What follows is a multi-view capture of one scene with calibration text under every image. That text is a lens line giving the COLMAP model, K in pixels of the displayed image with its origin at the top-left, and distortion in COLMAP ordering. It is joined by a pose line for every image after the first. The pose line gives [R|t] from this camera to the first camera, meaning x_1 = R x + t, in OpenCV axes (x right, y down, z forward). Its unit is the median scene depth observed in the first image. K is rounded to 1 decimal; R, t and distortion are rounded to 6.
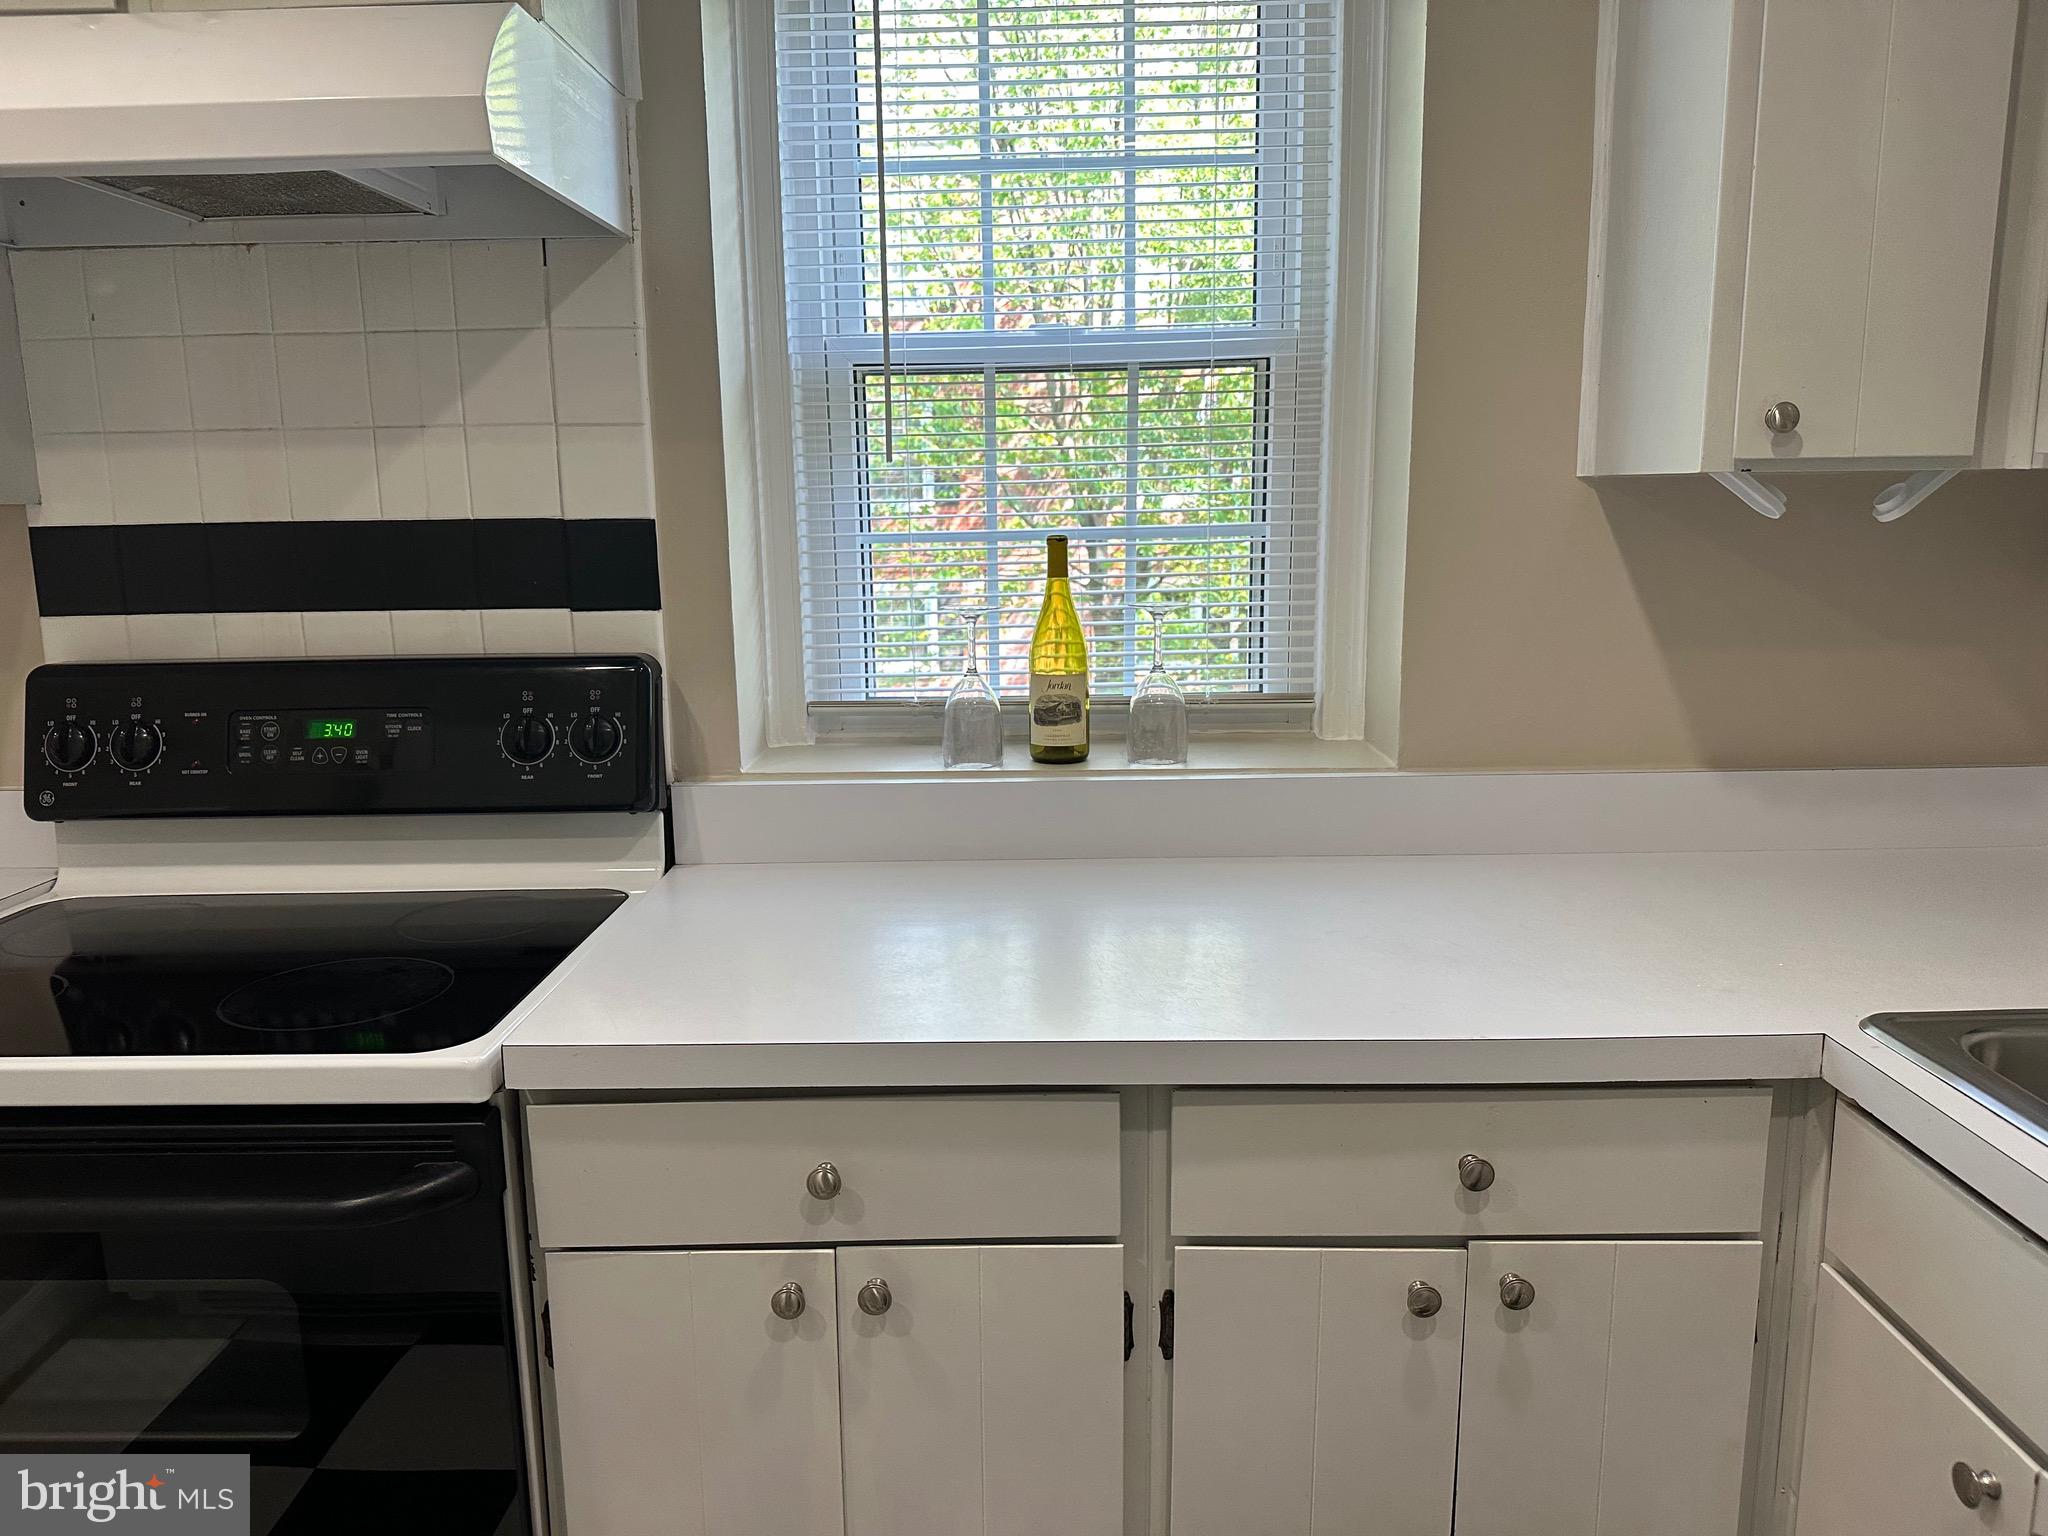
lens RADIAL K [[1430.0, 0, 1025.1], [0, 1430.0, 757.4], [0, 0, 1]] dist [0.160917, -0.316668]
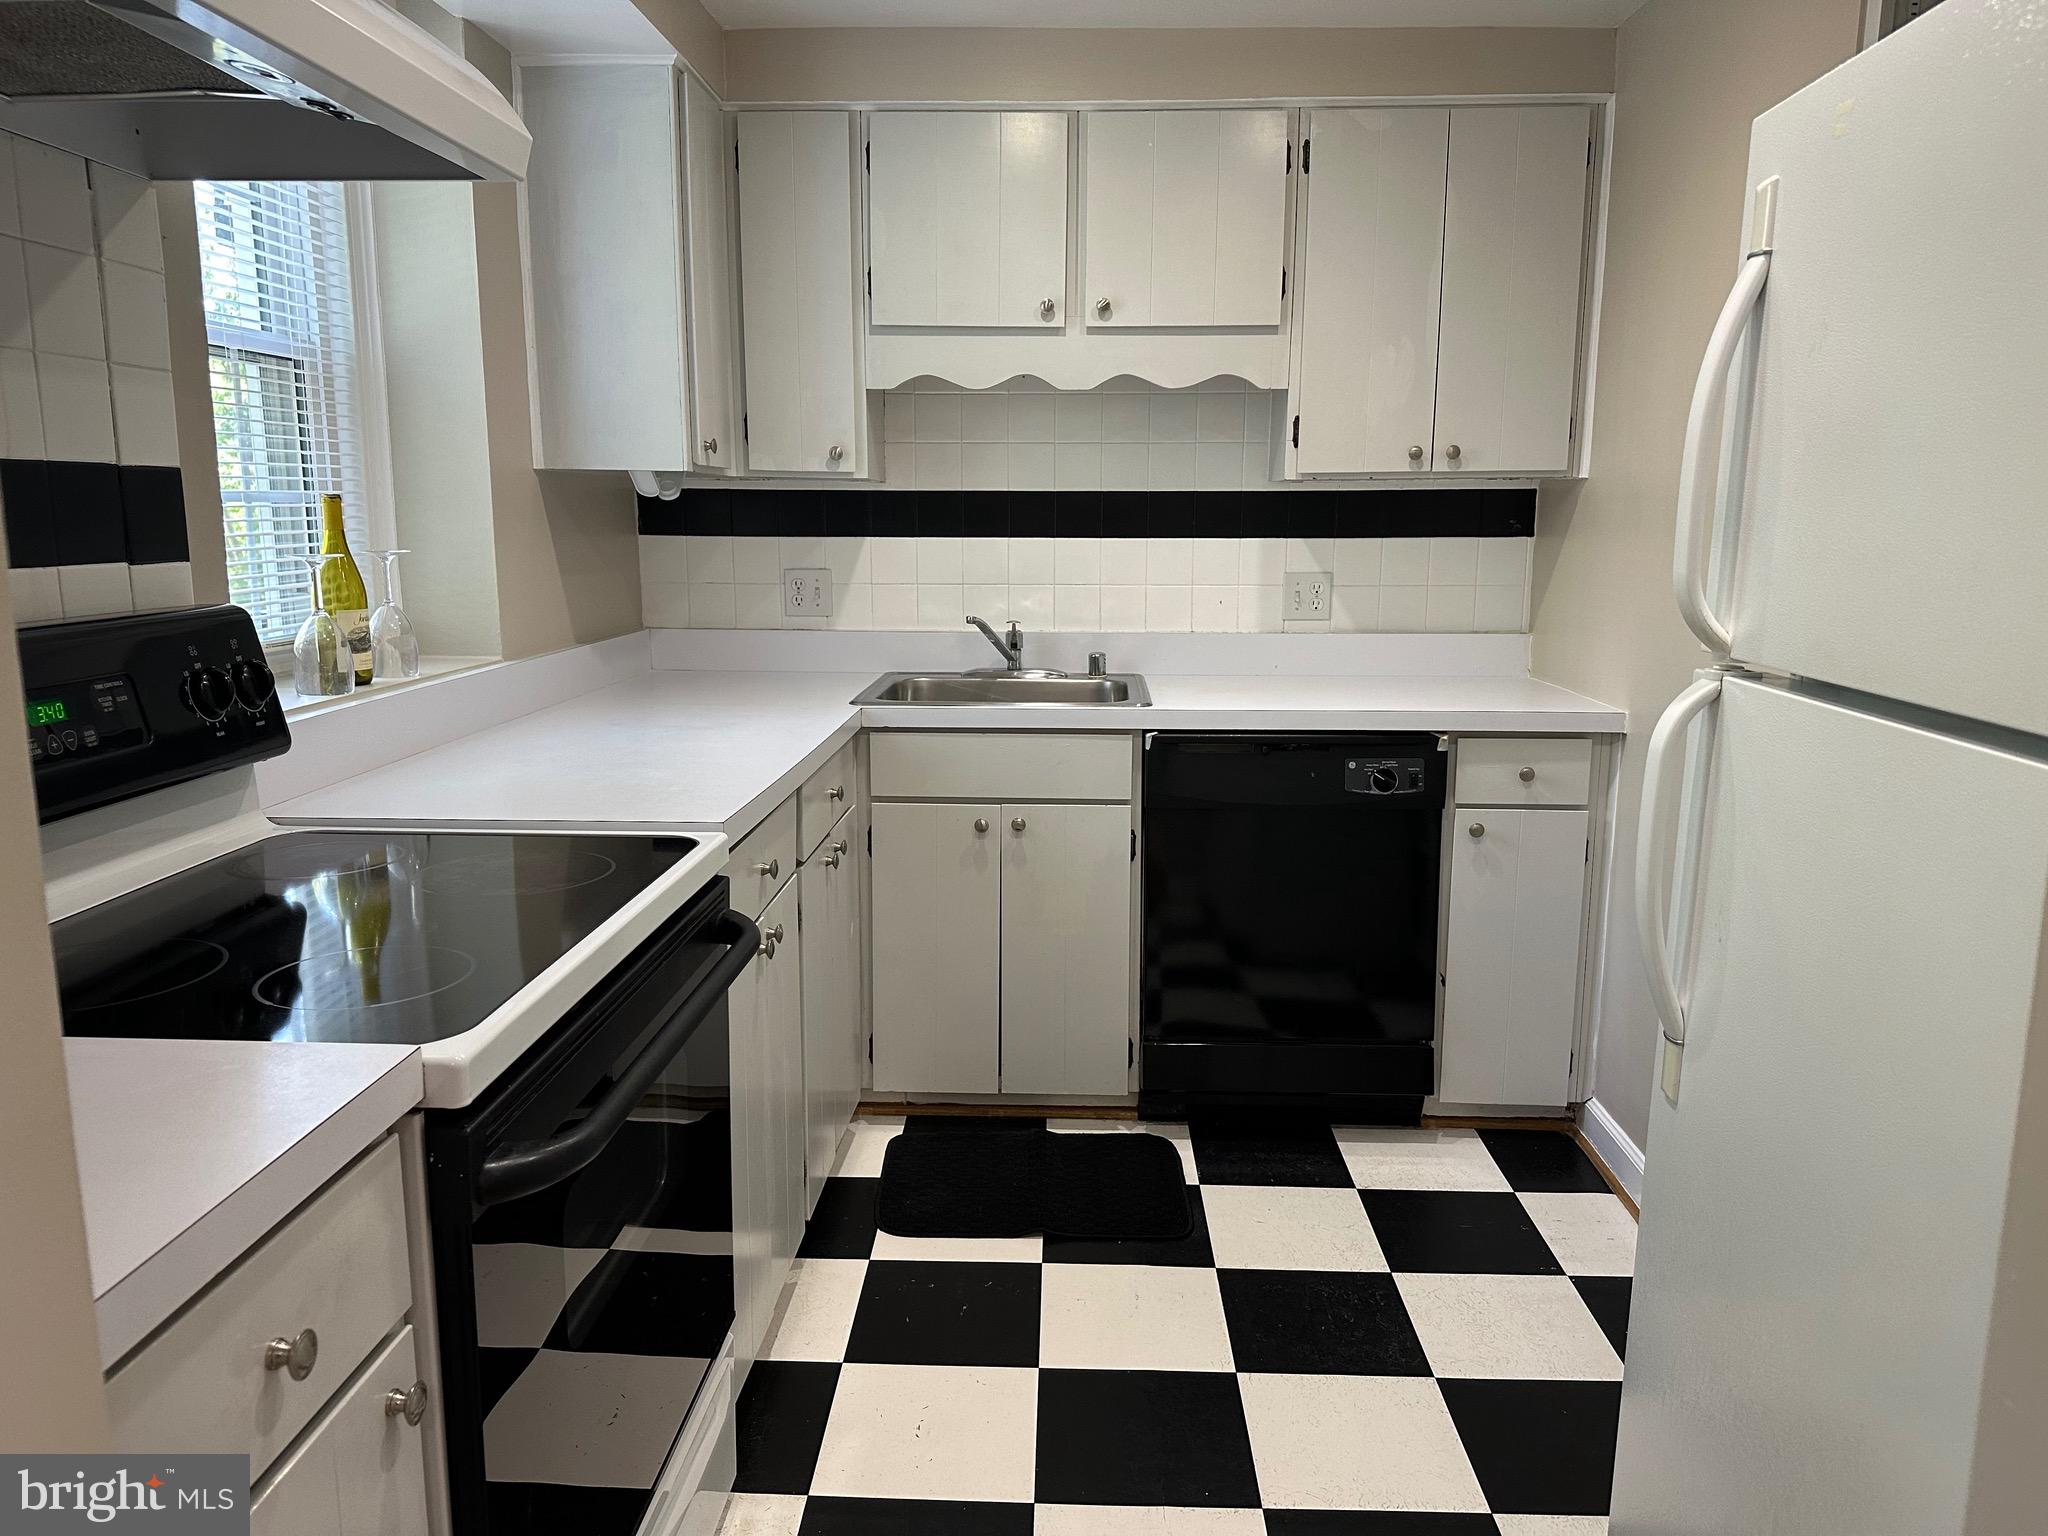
lens RADIAL K [[1430.0, 0, 1025.1], [0, 1430.0, 757.4], [0, 0, 1]] dist [0.160917, -0.316668]
pose [[0.026037, -0.148144, 0.988623, -1.228995], [0.170297, 0.975160, 0.141642, -0.016093], [-0.985049, 0.164672, 0.050619, 0.425557]]
